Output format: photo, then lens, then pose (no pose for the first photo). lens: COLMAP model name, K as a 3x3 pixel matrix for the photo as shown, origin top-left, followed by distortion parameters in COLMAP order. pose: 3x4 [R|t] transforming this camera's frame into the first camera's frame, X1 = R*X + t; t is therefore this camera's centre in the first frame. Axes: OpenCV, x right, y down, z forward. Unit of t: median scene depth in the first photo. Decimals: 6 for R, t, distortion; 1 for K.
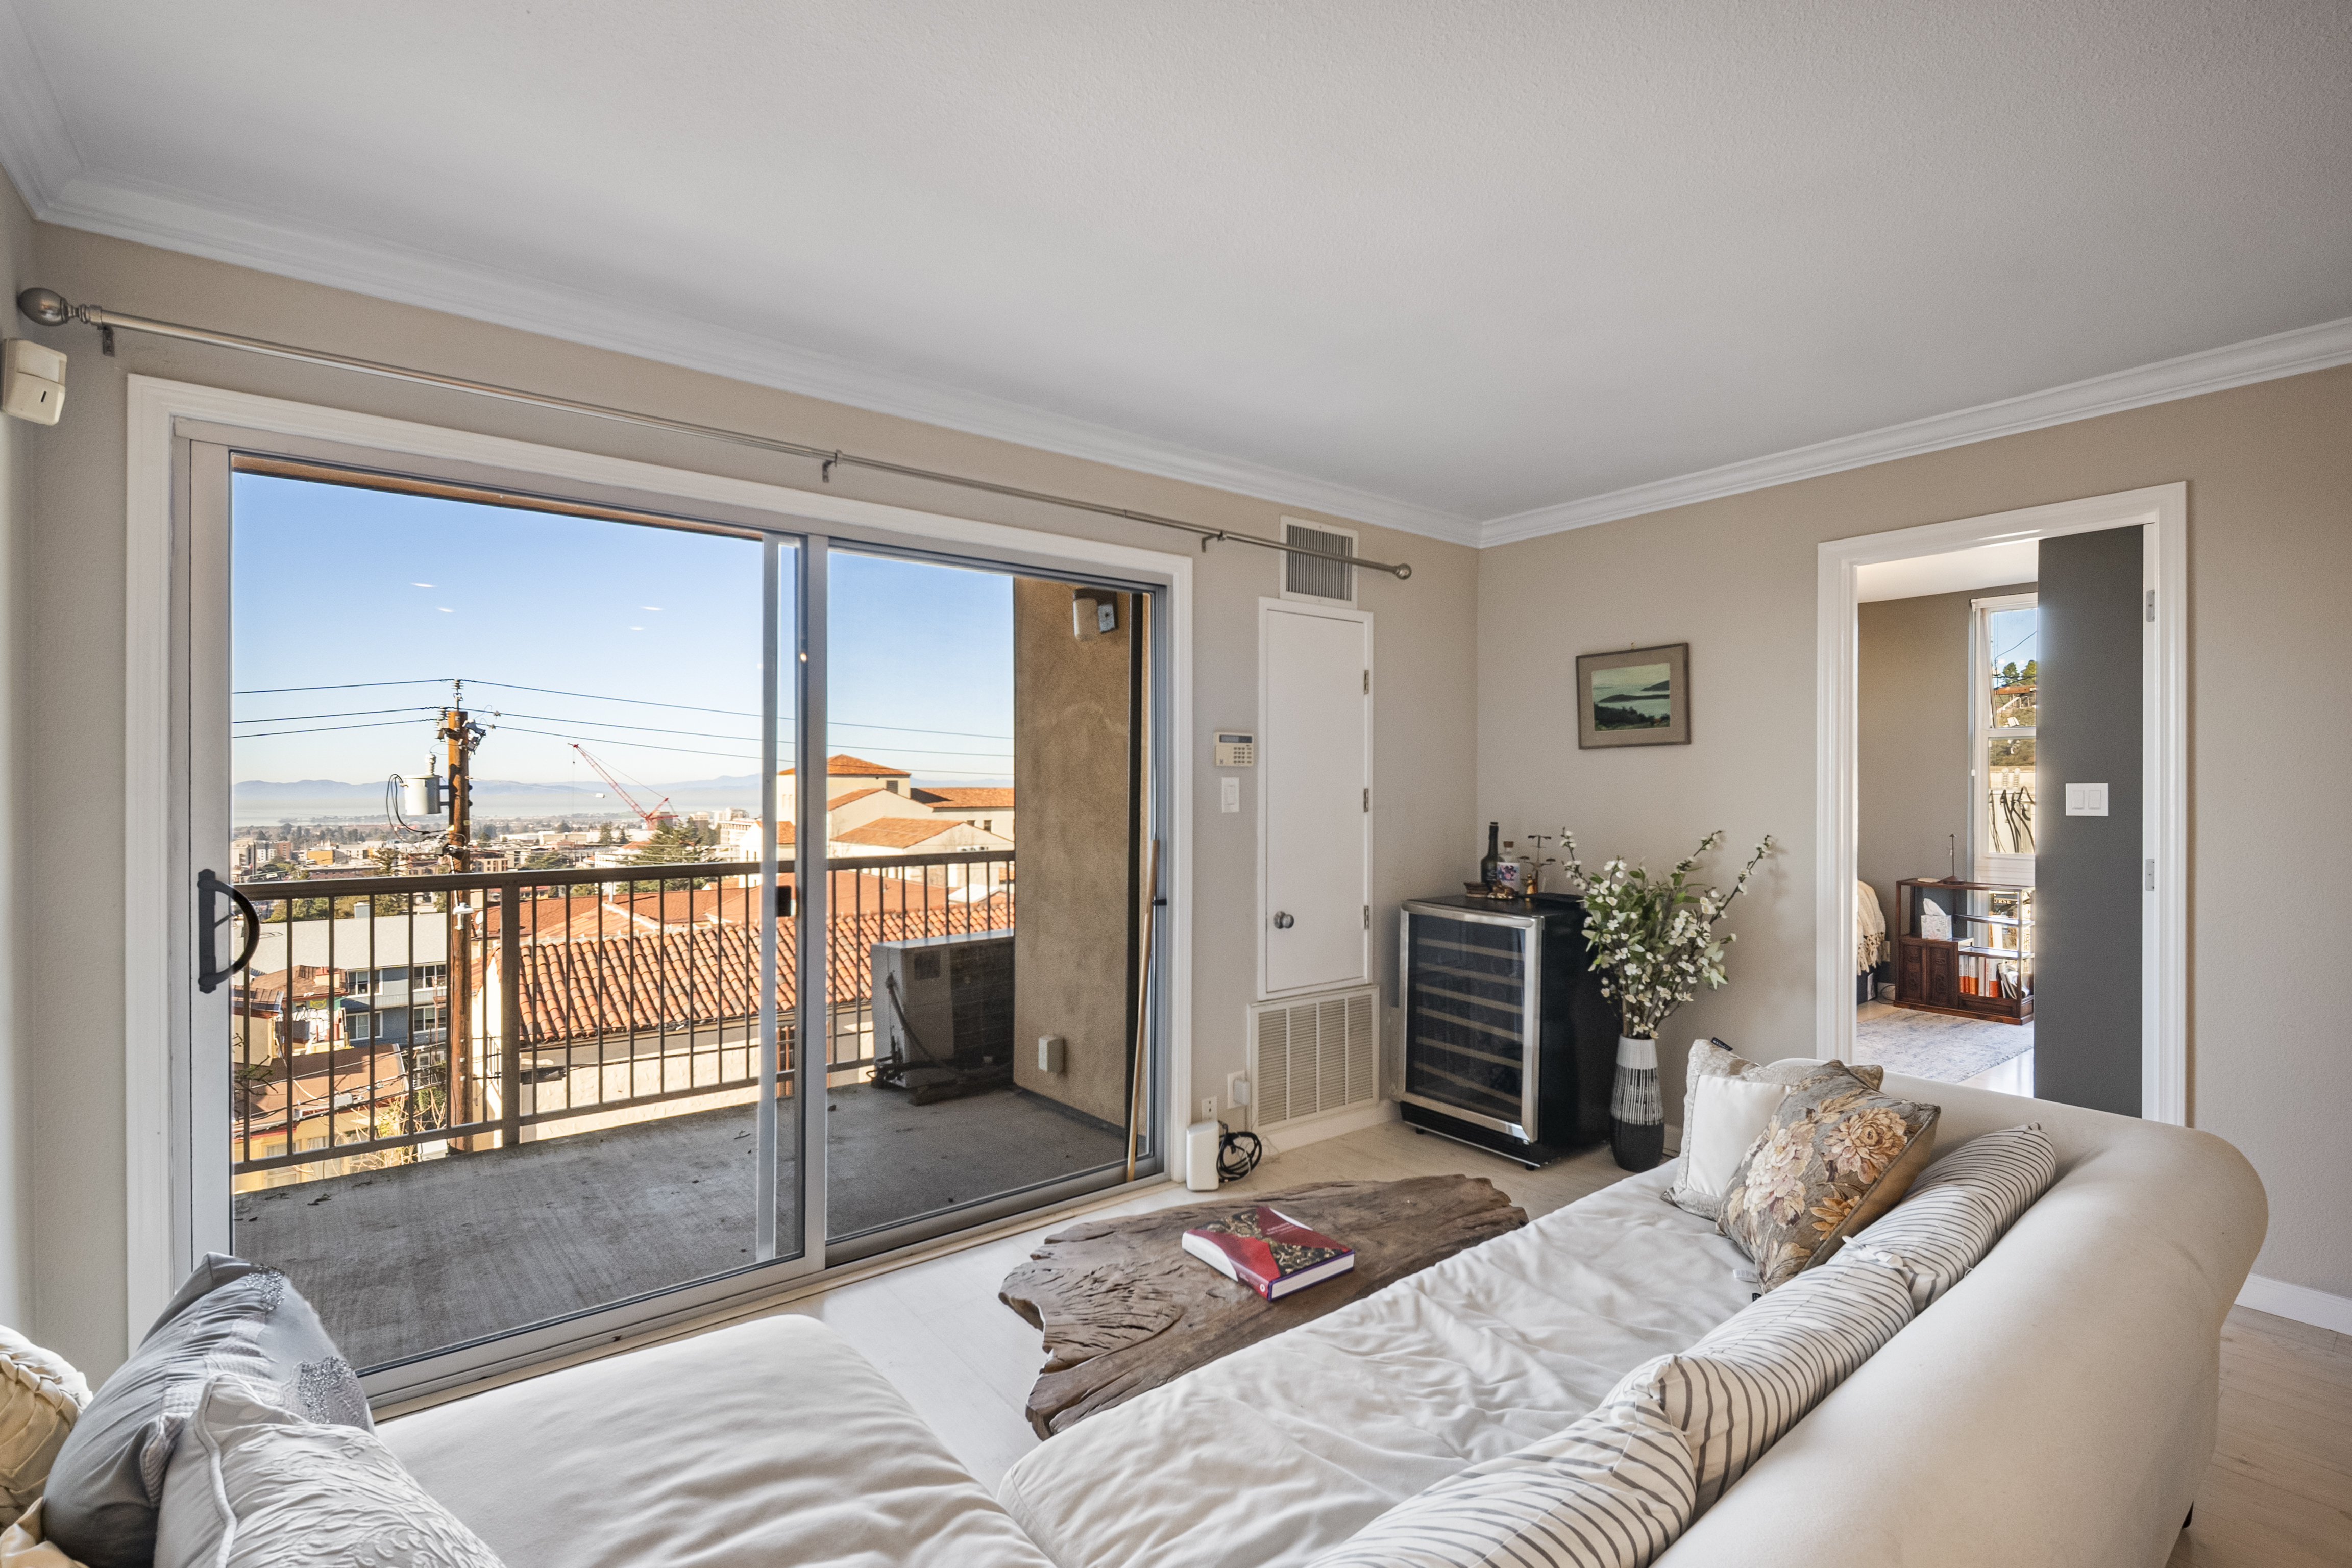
lens RADIAL K [[1051.2, 0, 1192.6], [0, 1051.2, 790.4], [0, 0, 1]] dist [0.012671, -0.007160]
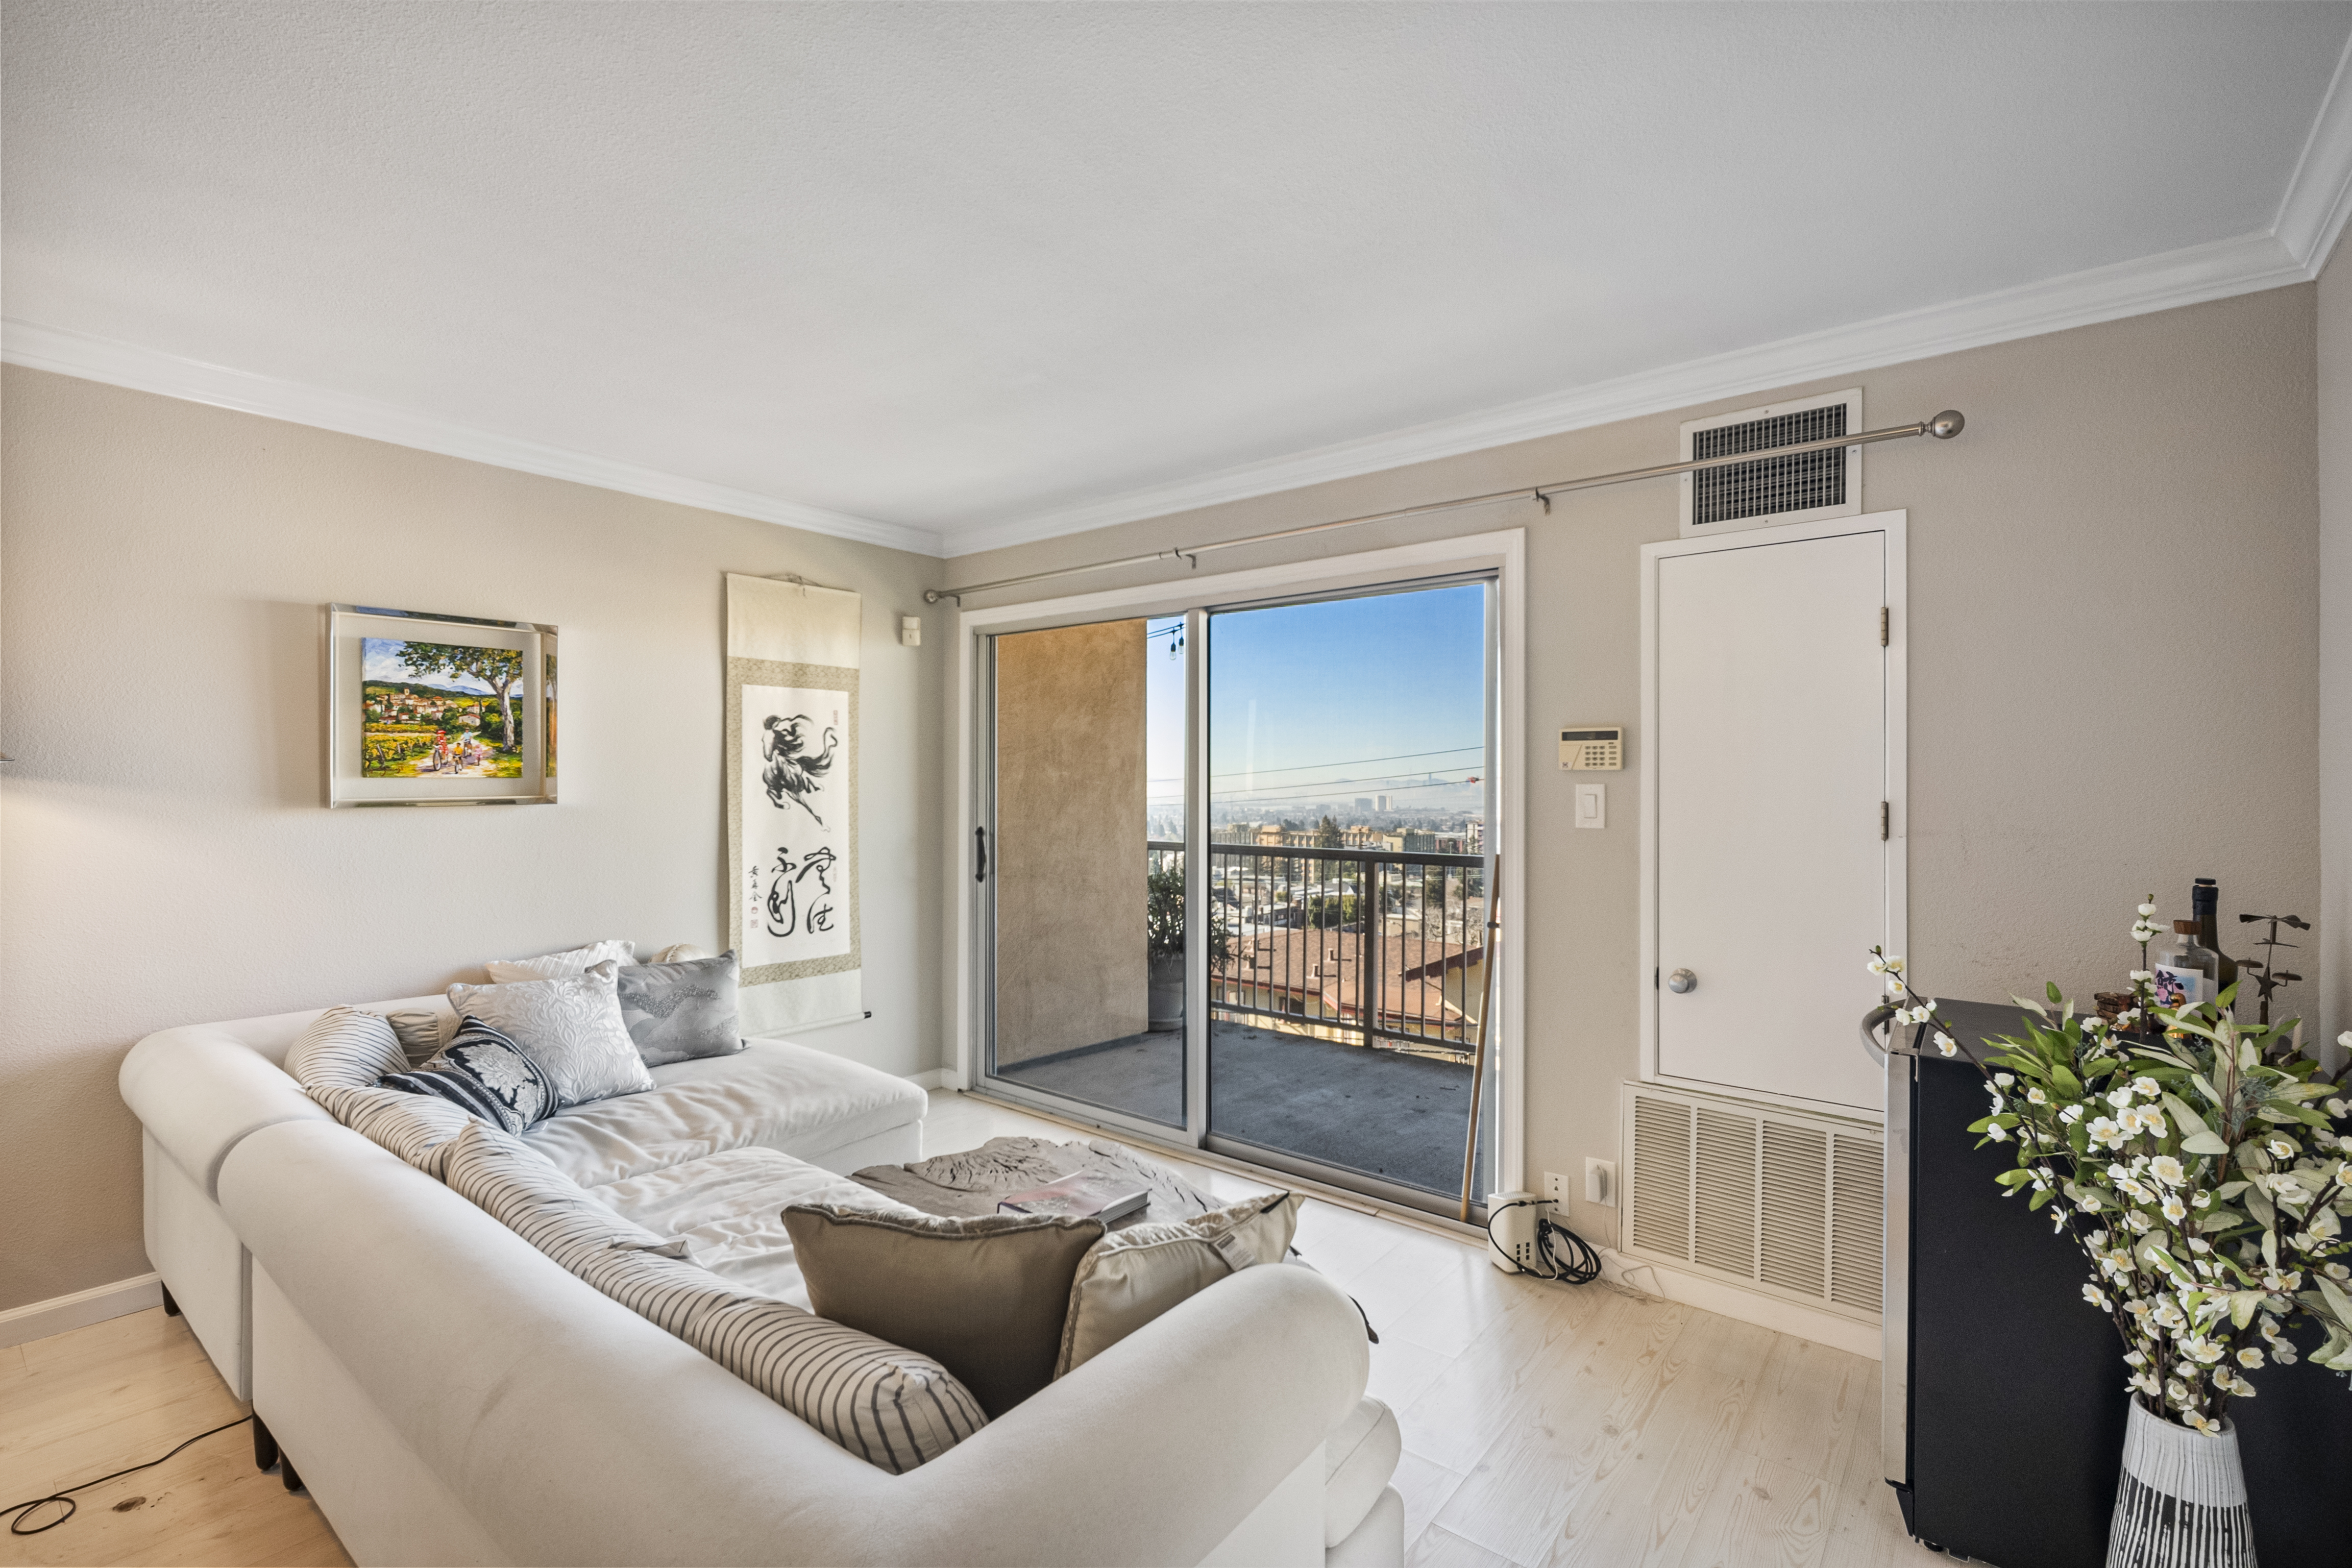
lens RADIAL K [[1042.7, 0, 1211.3], [0, 1042.7, 776.5], [0, 0, 1]] dist [0.012161, -0.007032]
pose [[0.235701, -0.006232, -0.971806, 0.659332], [-0.007828, 0.999935, -0.008311, -0.008296], [0.971794, 0.009567, 0.235637, 0.477954]]
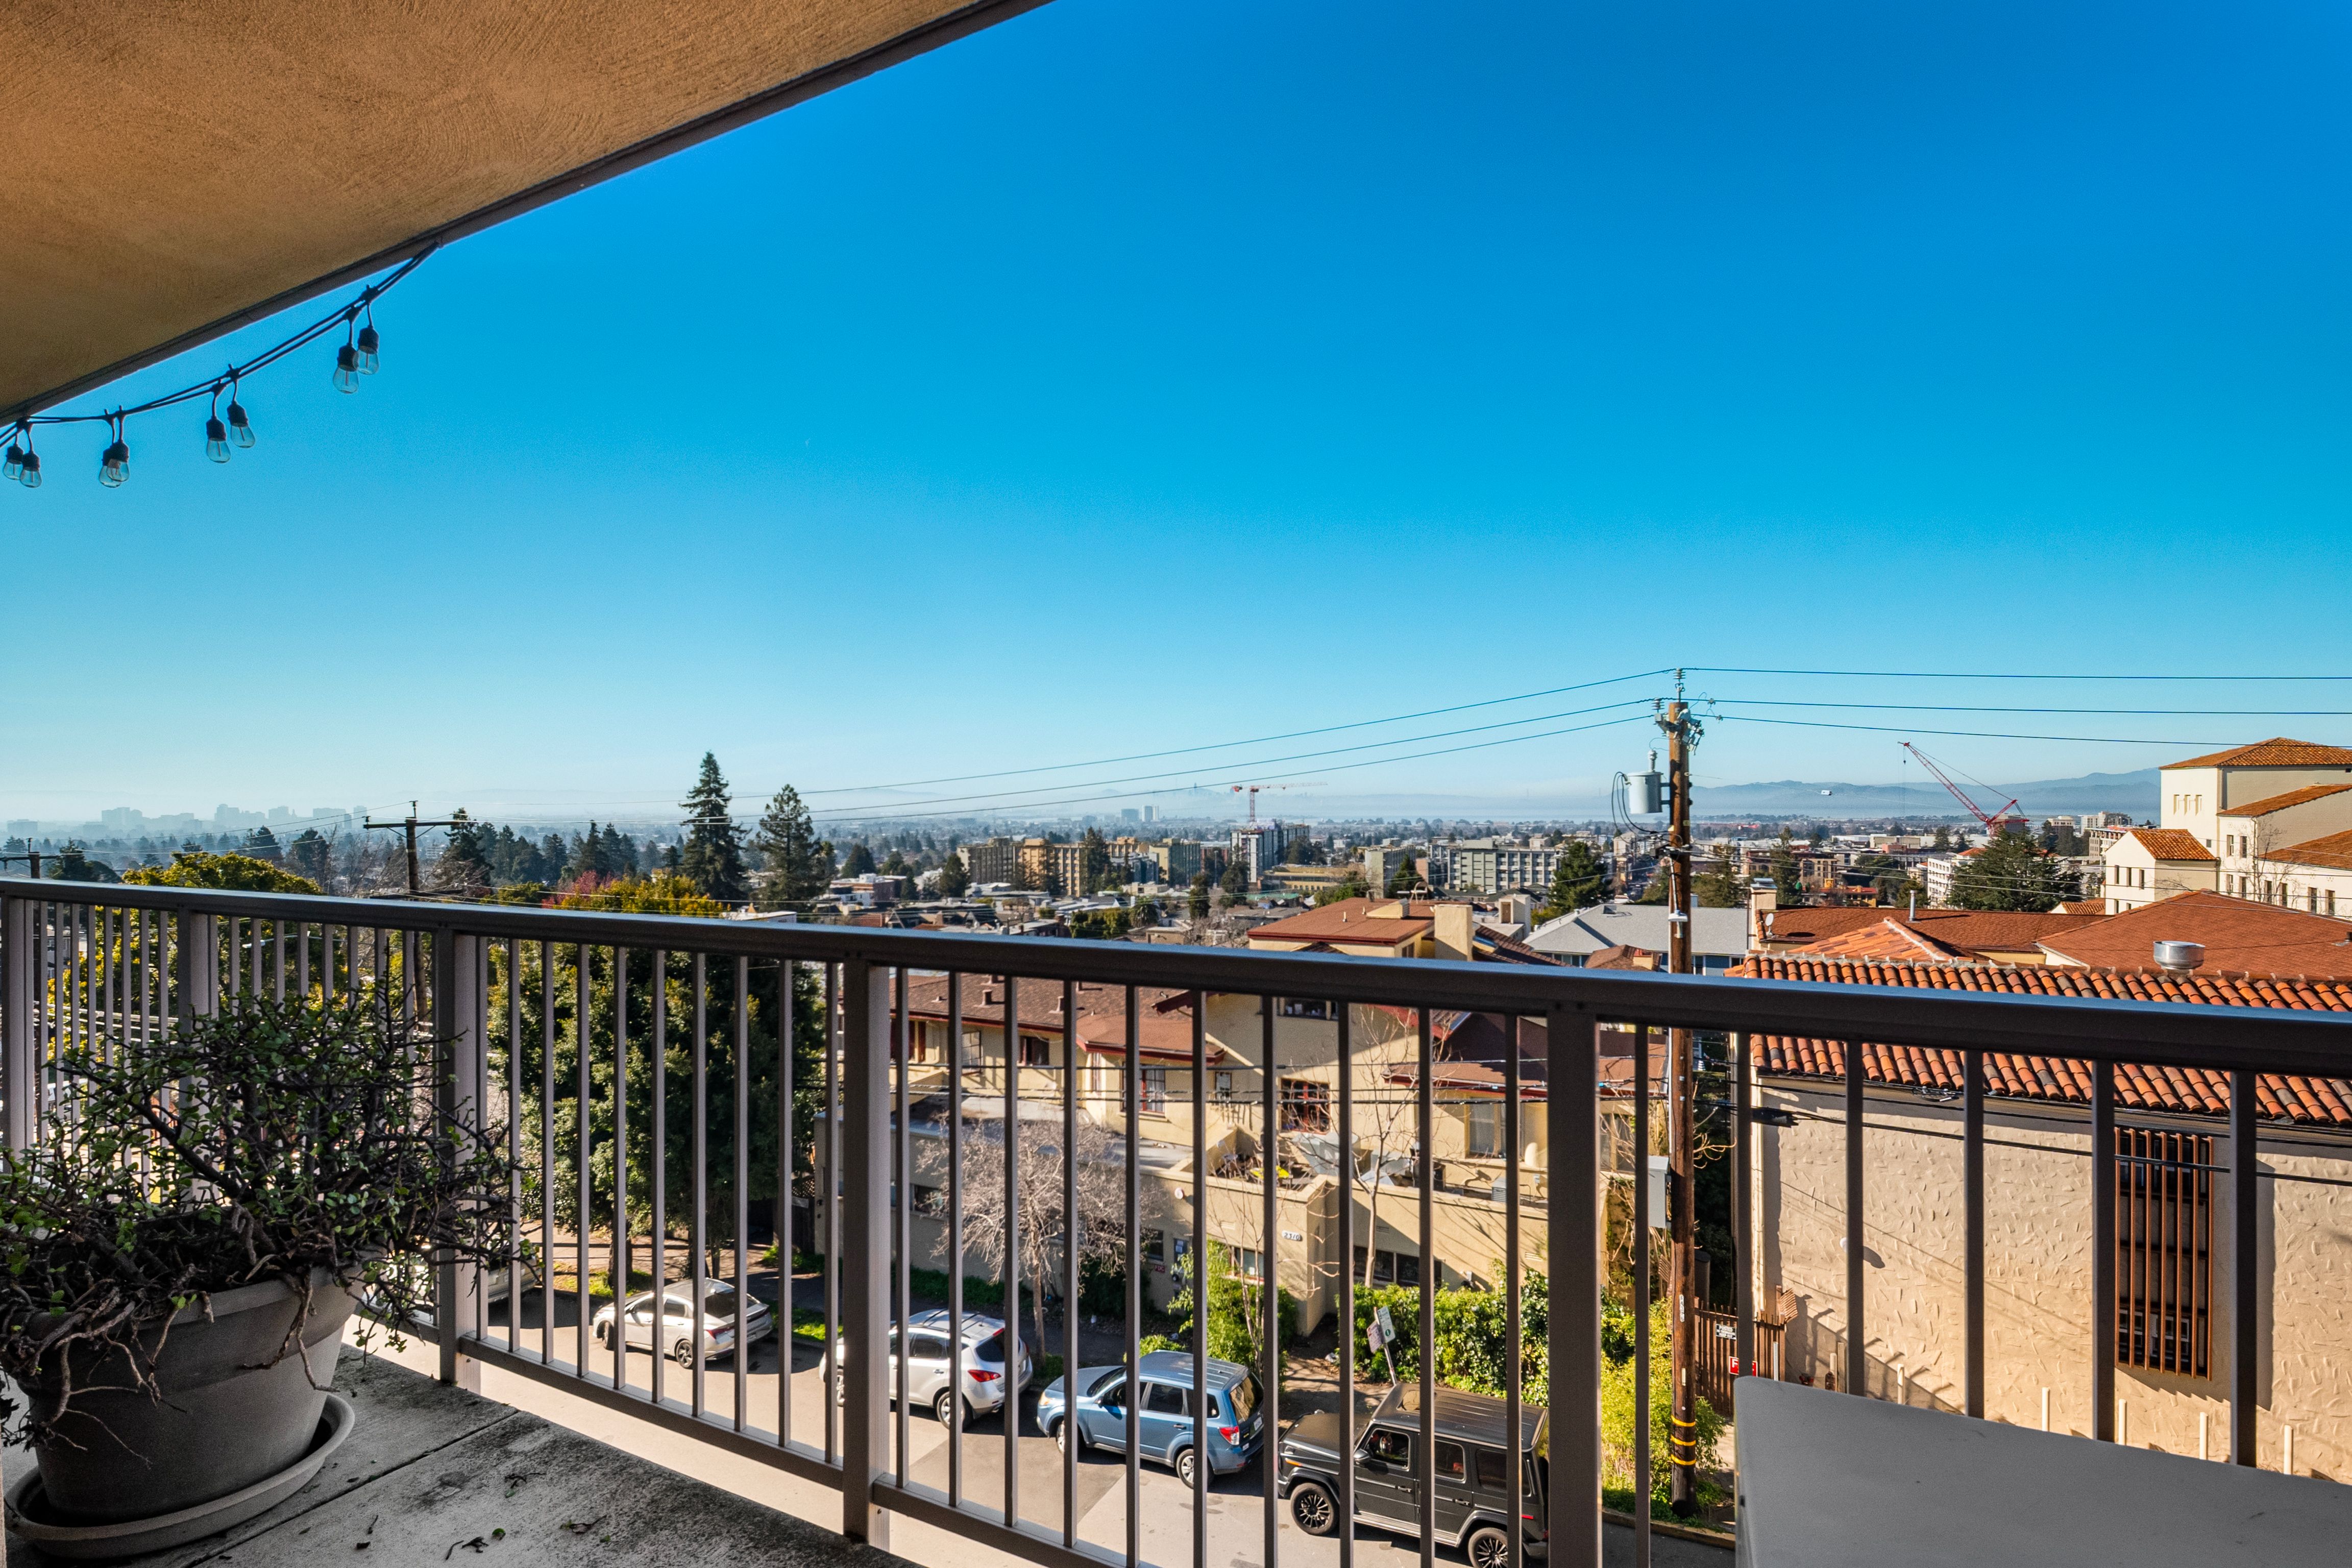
lens RADIAL K [[1051.2, 0, 1196.9], [0, 1051.2, 801.5], [0, 0, 1]] dist [0.012671, -0.007160]
pose [[0.430977, 0.001112, -0.902362, -0.178959], [0.006752, 0.999967, 0.004457, 0.021469], [0.902338, -0.008014, 0.430955, 0.940924]]
